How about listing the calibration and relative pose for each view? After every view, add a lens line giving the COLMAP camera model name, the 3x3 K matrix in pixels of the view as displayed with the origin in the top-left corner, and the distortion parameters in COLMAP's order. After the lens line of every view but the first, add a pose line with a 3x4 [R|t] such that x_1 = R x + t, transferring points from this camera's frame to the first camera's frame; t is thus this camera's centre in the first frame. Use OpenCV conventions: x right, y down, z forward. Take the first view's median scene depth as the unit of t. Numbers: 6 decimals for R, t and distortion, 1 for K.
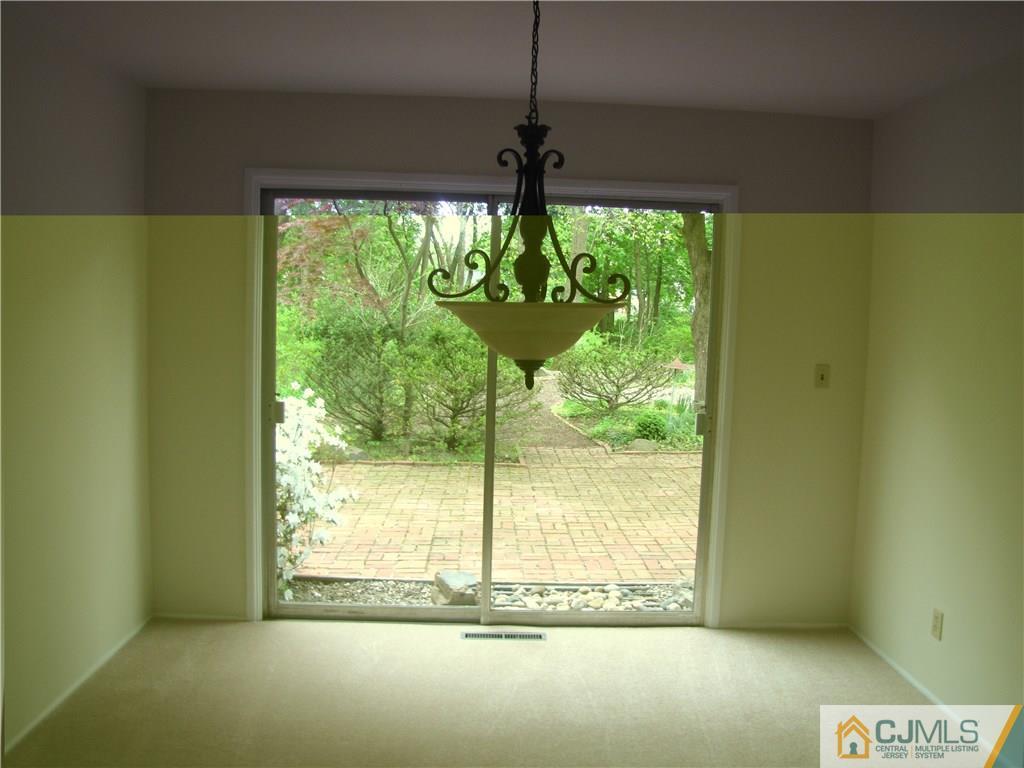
lens RADIAL K [[869.2, 0, 527.2], [0, 869.2, 379.0], [0, 0, 1]] dist [-0.187927, 0.174173]
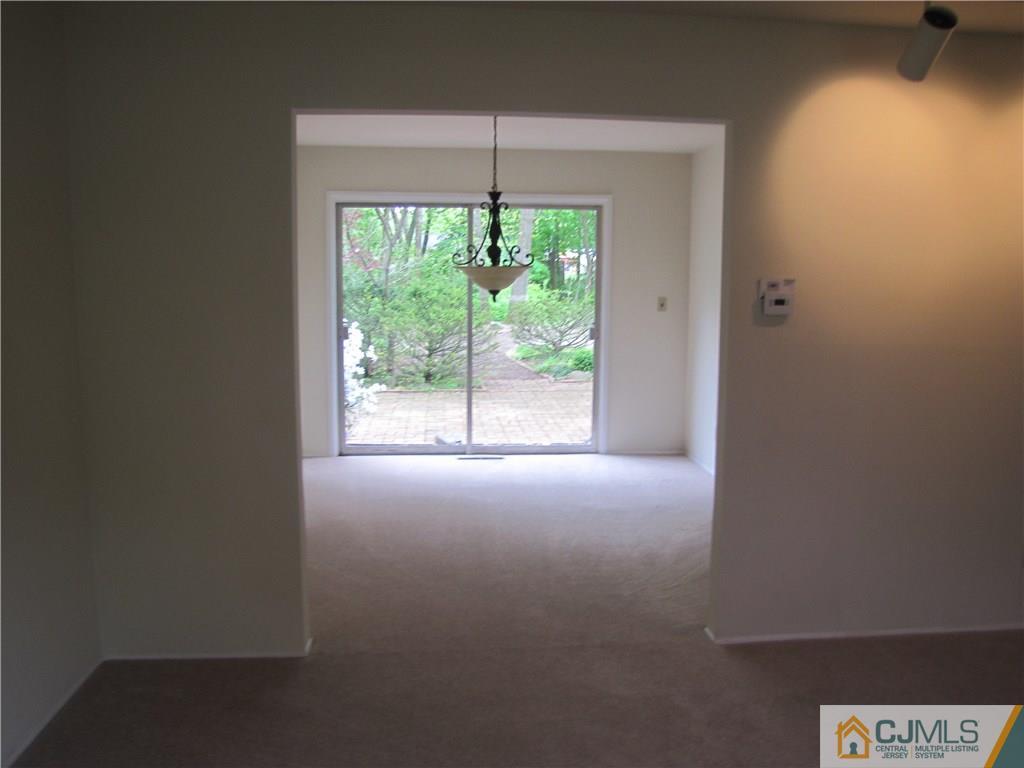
lens RADIAL K [[869.2, 0, 527.2], [0, 869.2, 379.0], [0, 0, 1]] dist [-0.187927, 0.174173]
pose [[0.998373, -0.026270, 0.050611, -0.007059], [0.023961, 0.998668, 0.045707, 0.023905], [-0.051744, -0.044420, 0.997672, -0.287547]]
